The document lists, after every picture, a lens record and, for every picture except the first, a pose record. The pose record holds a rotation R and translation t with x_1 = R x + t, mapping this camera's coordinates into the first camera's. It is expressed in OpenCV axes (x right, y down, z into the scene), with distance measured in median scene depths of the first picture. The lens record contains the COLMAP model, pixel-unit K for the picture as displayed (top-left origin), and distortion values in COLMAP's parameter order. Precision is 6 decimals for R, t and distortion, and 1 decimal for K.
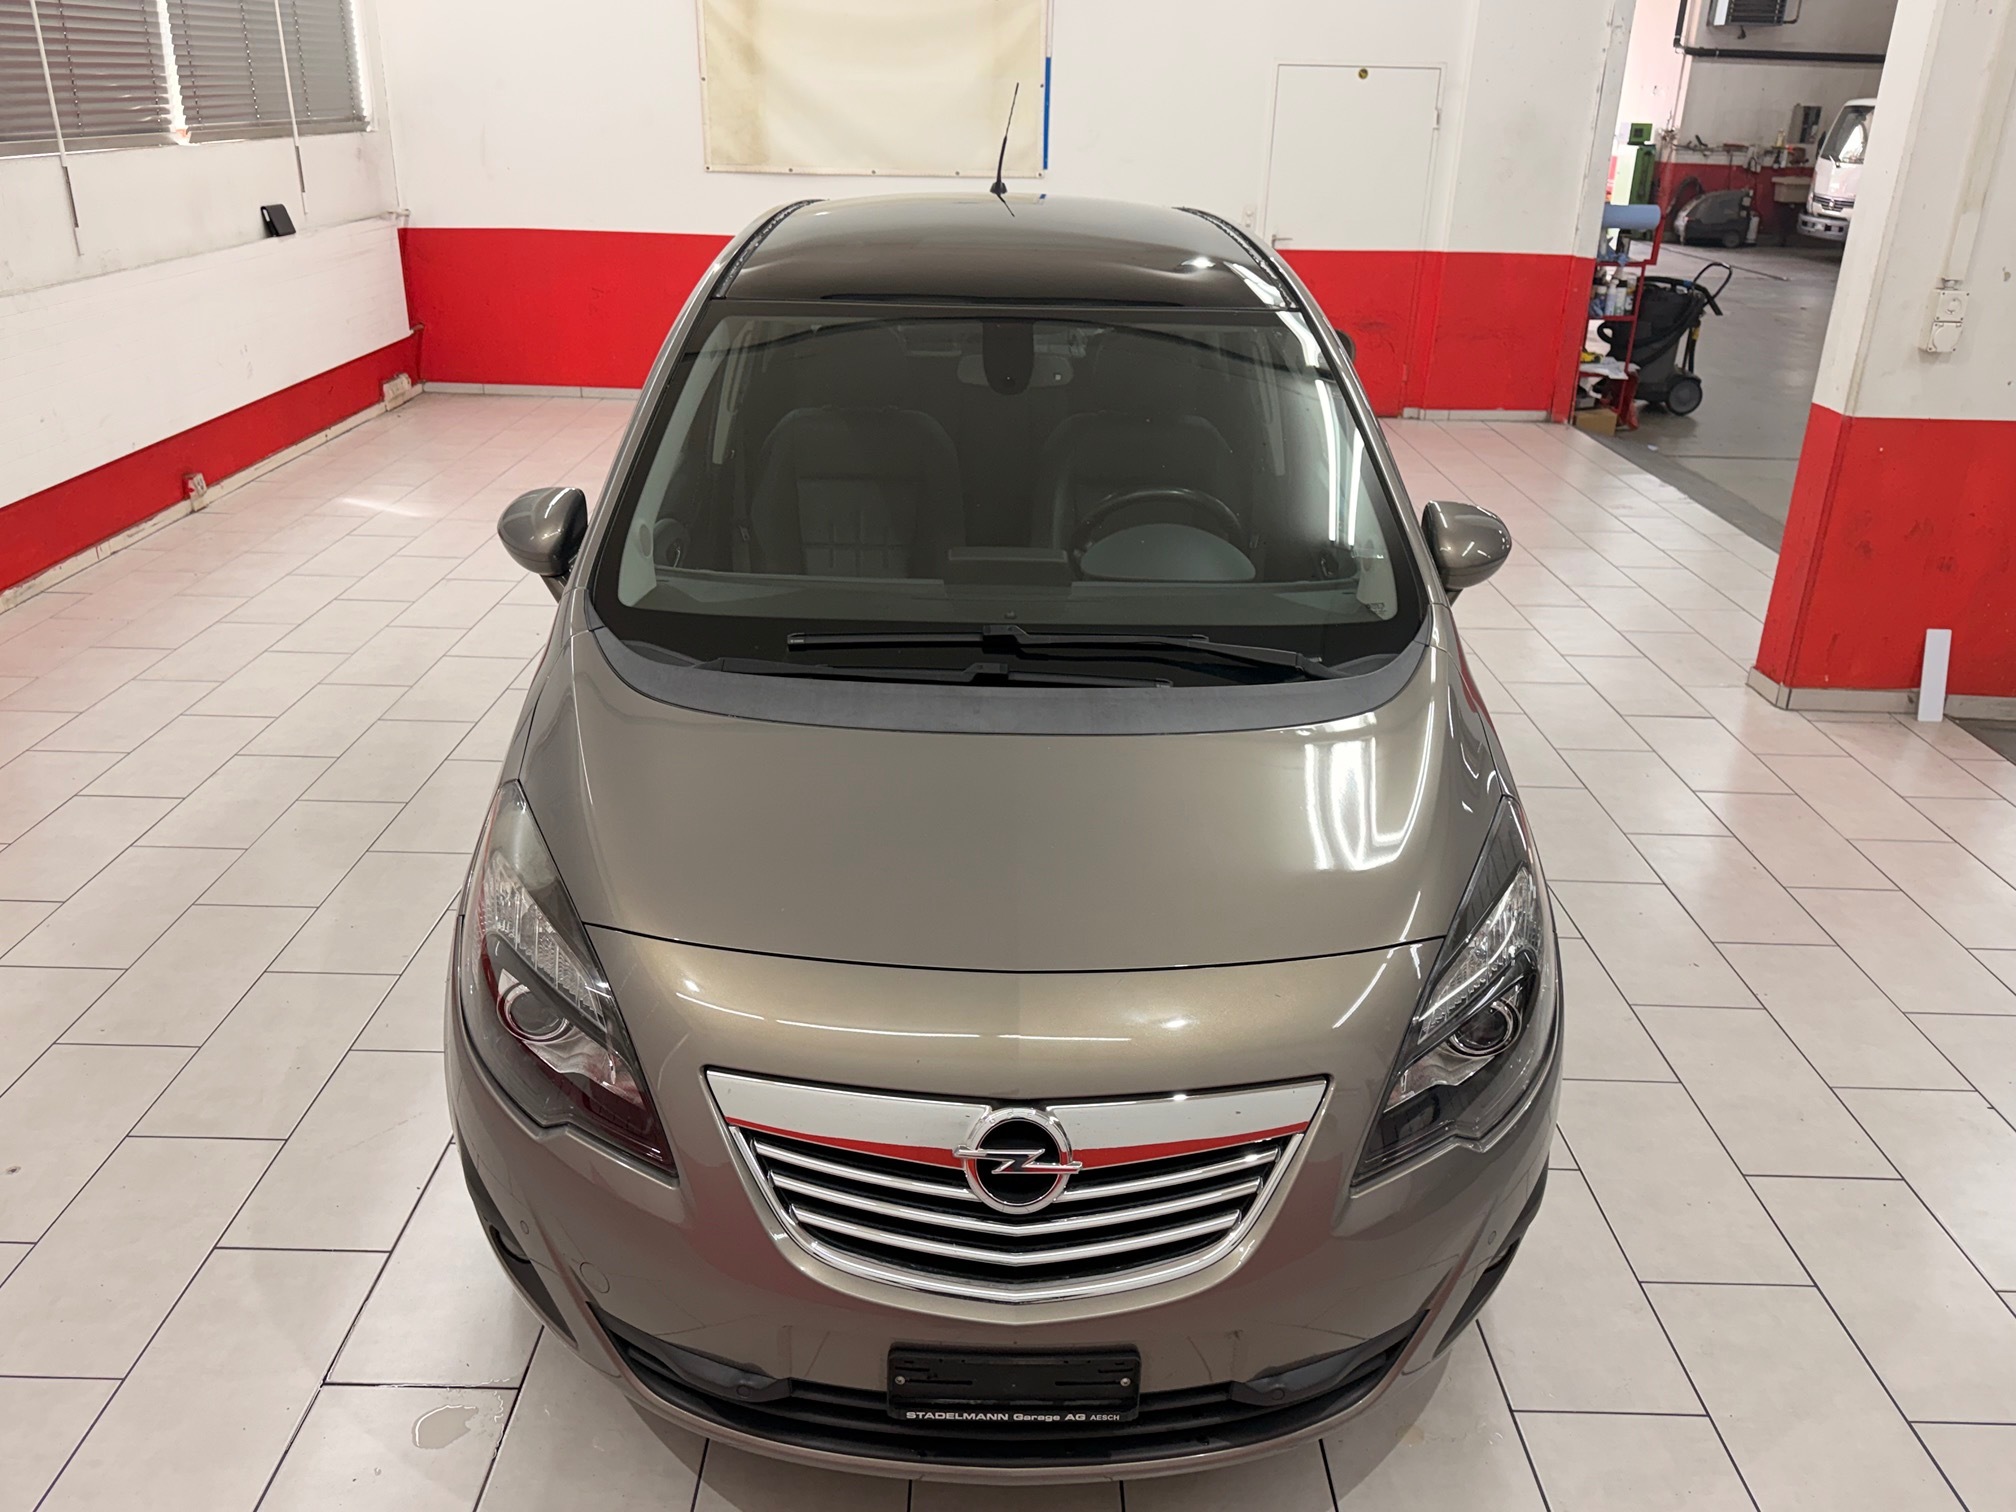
lens RADIAL K [[1615.3, 0, 1002.3], [0, 1615.3, 747.0], [0, 0, 1]] dist [0.026117, -0.021428]
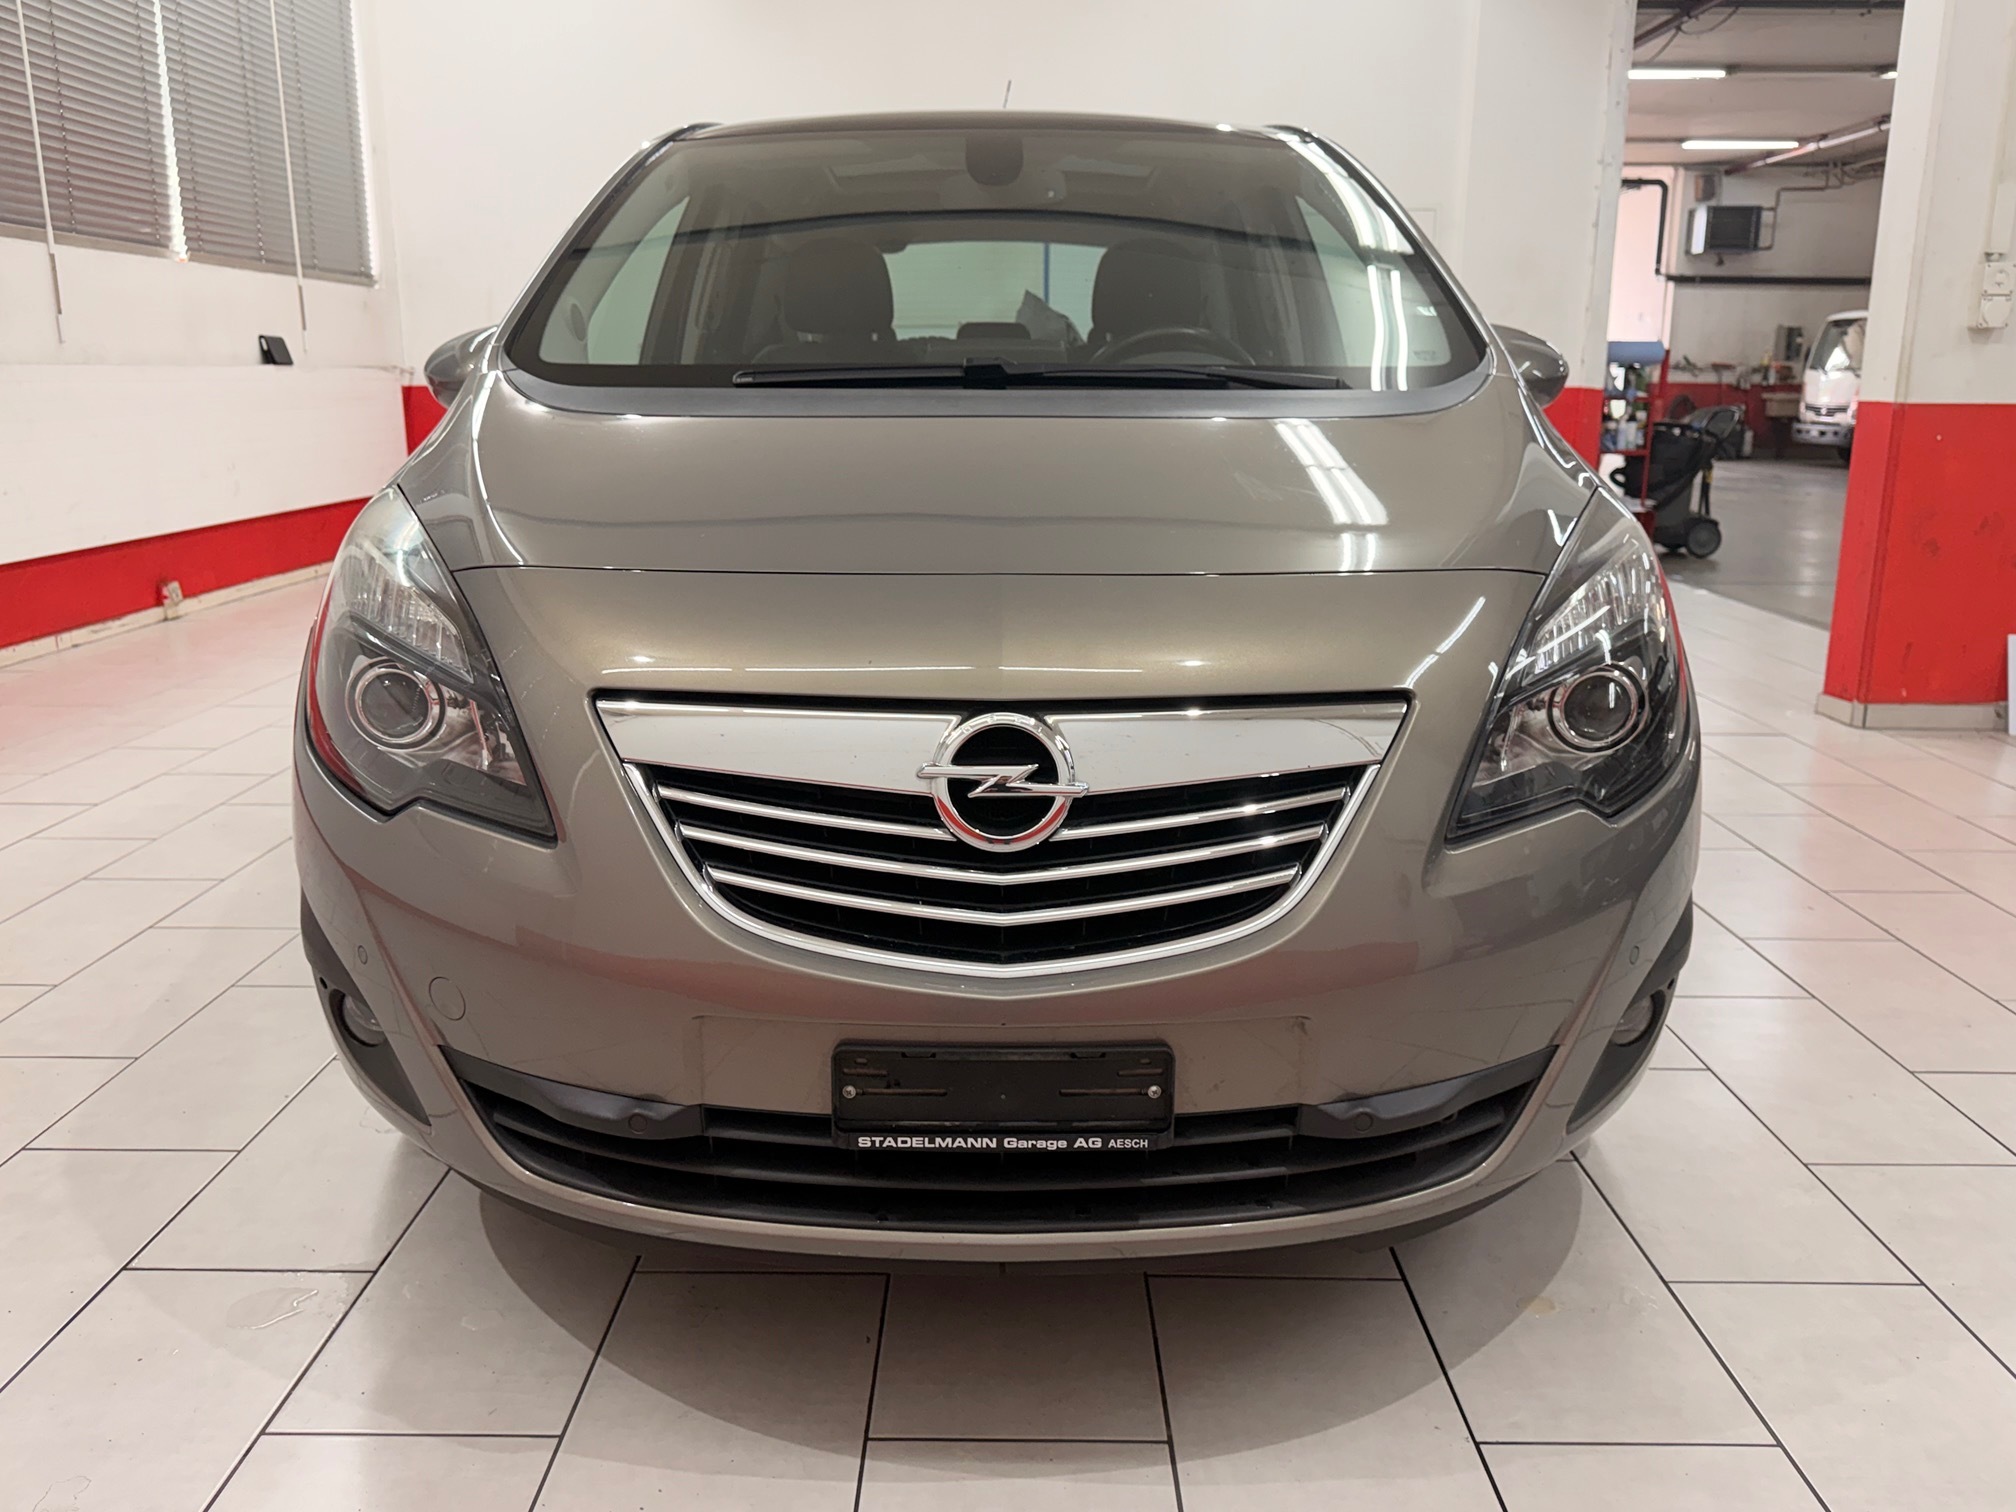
lens RADIAL K [[1615.3, 0, 1005.5], [0, 1615.3, 756.4], [0, 0, 1]] dist [0.026117, -0.021428]
pose [[0.999763, -0.020059, -0.008476, 0.006485], [0.018403, 0.986343, -0.163675, 0.134123], [0.011643, 0.163480, 0.986478, 0.093532]]
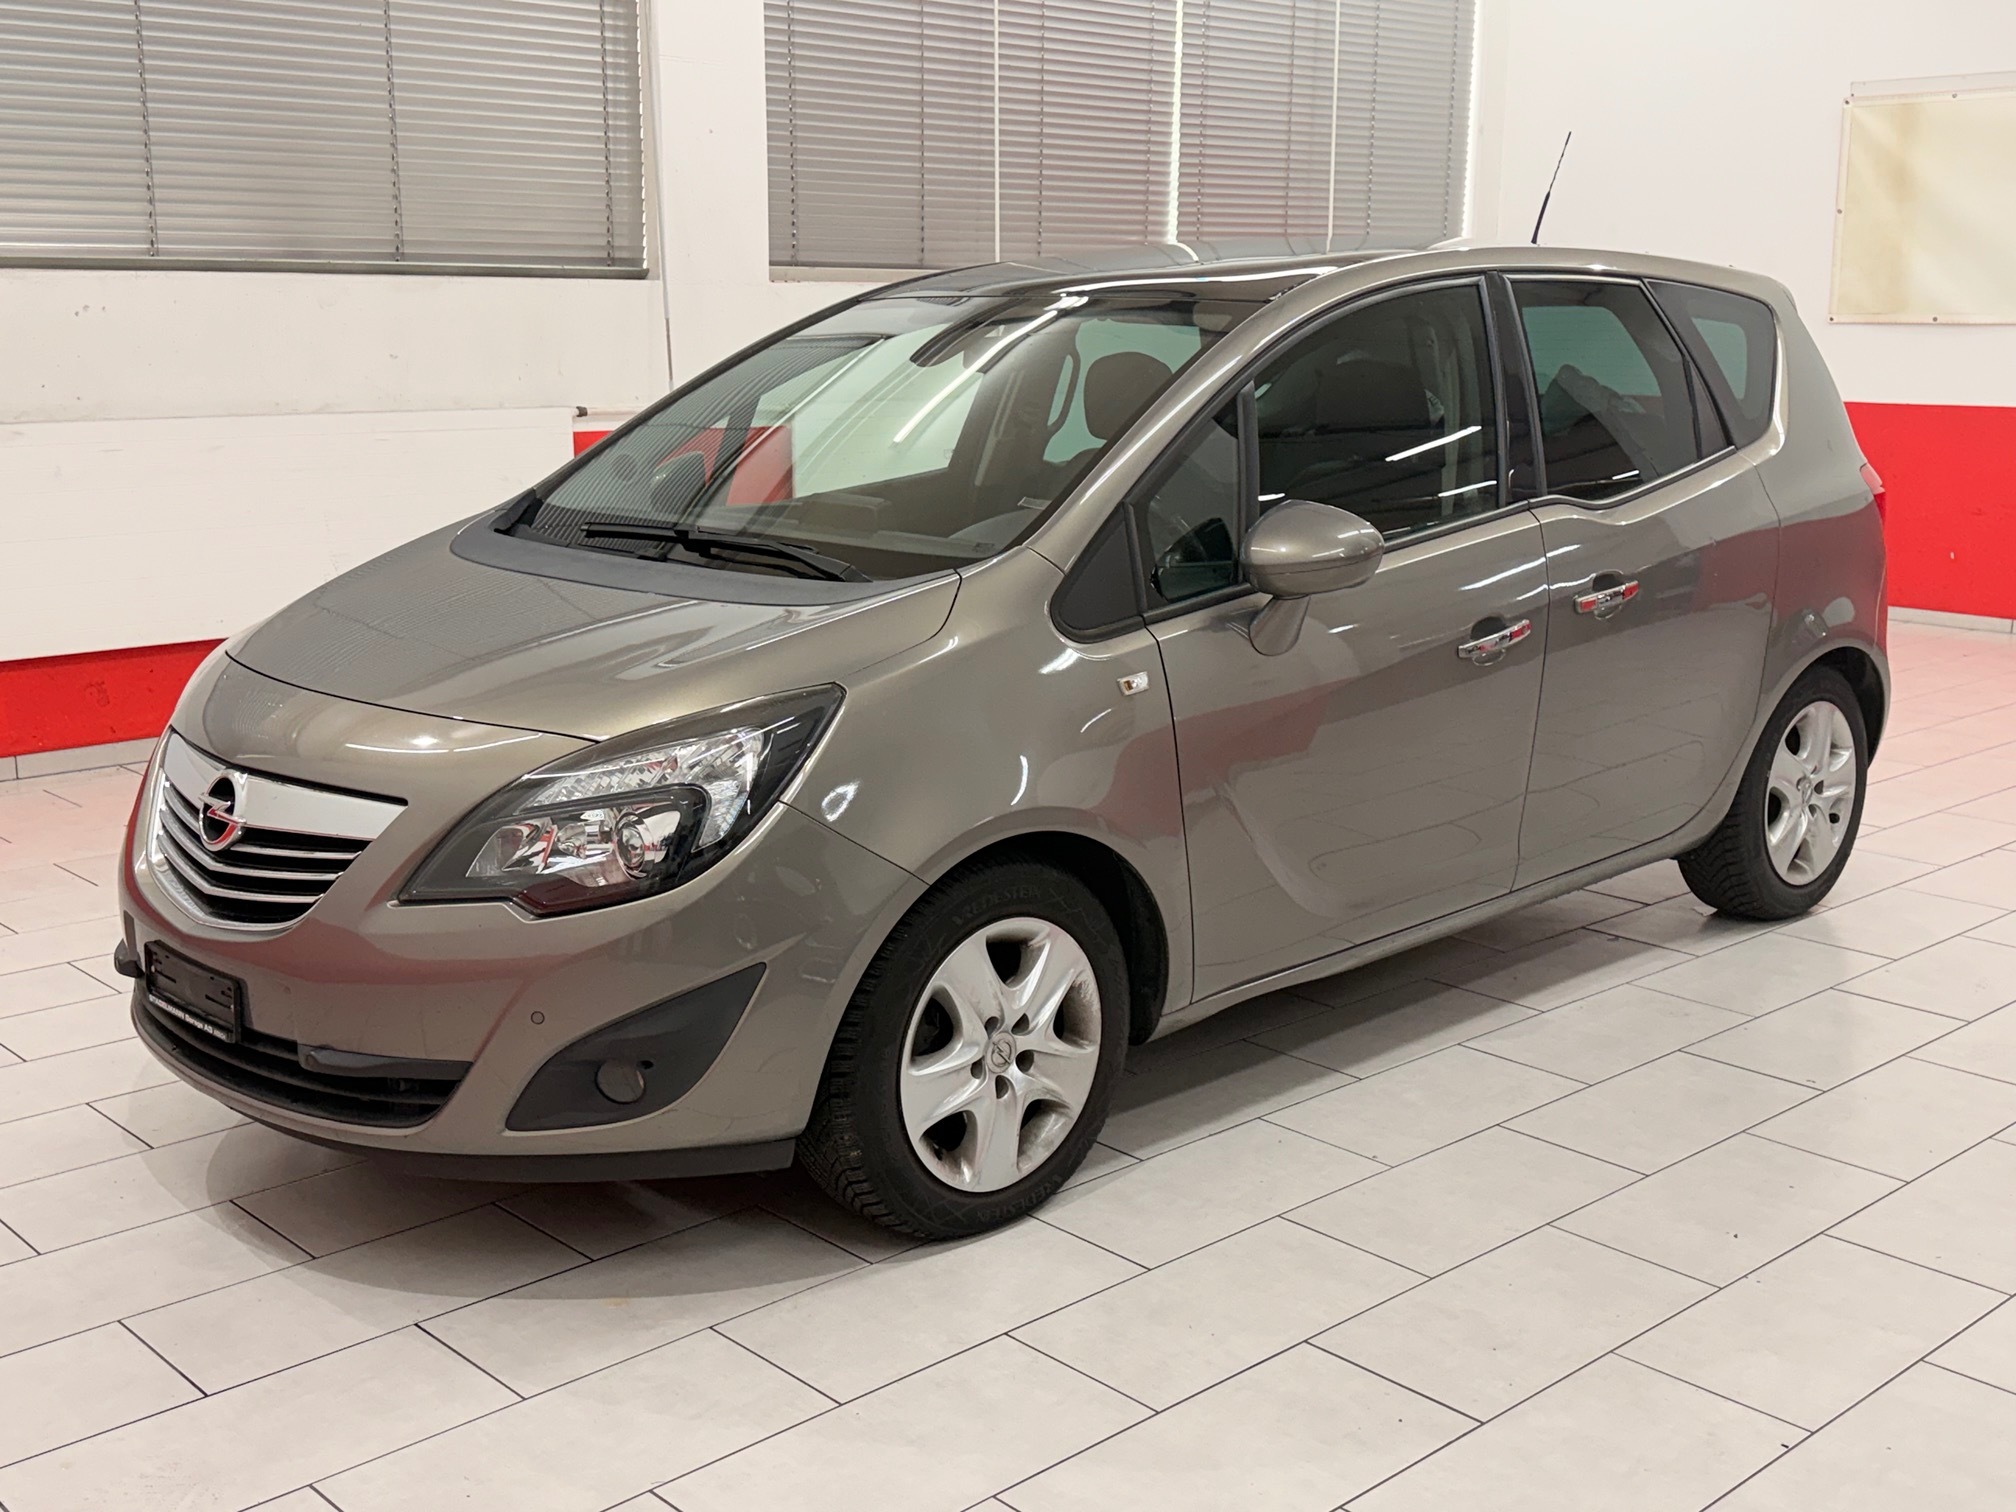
lens RADIAL K [[2217.4, 0, 1024.6], [0, 2217.4, 747.7], [0, 0, 1]] dist [0.041447, 0.000000]
pose [[0.682644, 0.120002, -0.720830, 0.629322], [-0.262412, 0.960885, -0.088545, 0.072087], [0.682009, 0.249600, 0.687432, 0.072661]]
